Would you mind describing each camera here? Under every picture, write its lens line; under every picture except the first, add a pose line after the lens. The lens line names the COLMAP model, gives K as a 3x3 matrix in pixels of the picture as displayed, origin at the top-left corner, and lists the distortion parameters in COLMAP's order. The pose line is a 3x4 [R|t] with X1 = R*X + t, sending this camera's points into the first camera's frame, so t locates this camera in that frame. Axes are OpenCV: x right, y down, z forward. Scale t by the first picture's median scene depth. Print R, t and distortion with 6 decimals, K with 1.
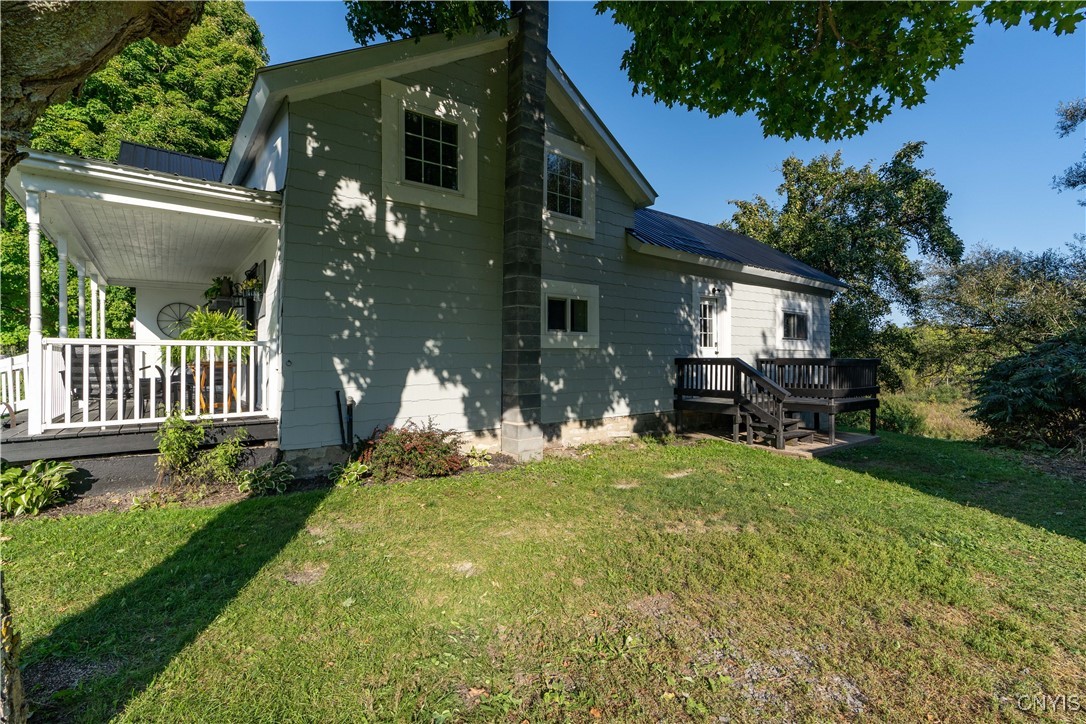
lens RADIAL K [[491.0, 0, 547.4], [0, 491.0, 360.5], [0, 0, 1]] dist [-0.005557, 0.000845]
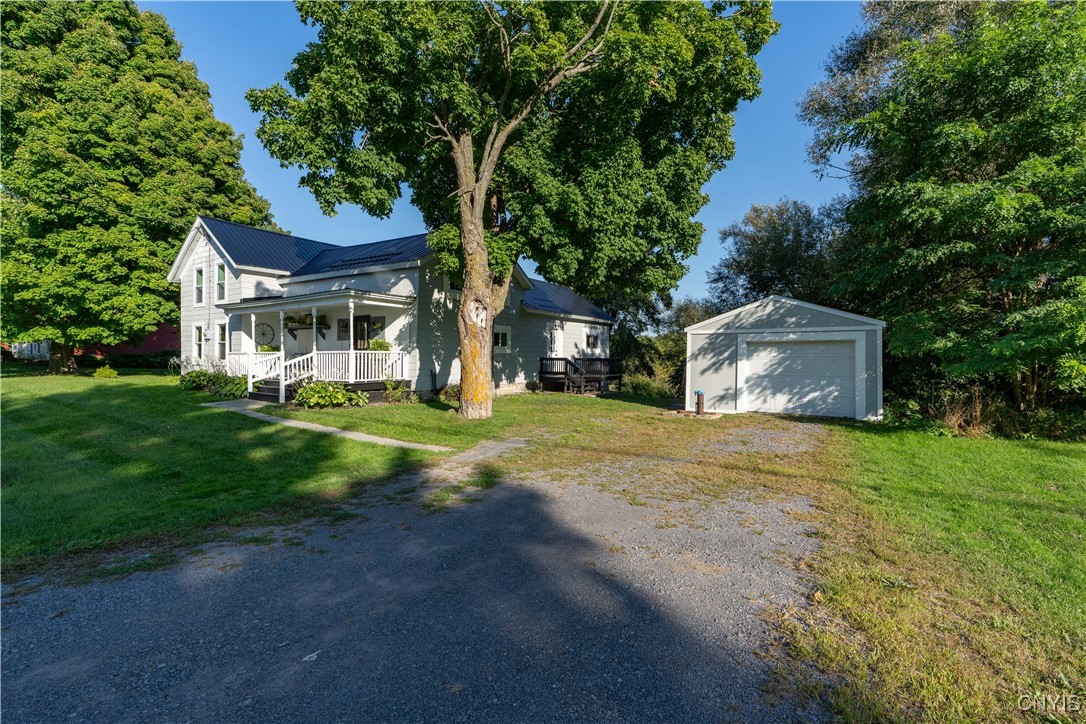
lens RADIAL K [[491.0, 0, 543.9], [0, 491.0, 359.0], [0, 0, 1]] dist [-0.005557, 0.000845]
pose [[0.942630, 0.004036, 0.333814, -0.401698], [-0.005498, 0.999979, 0.003433, -0.005063], [-0.333793, -0.005071, 0.942633, -0.951584]]
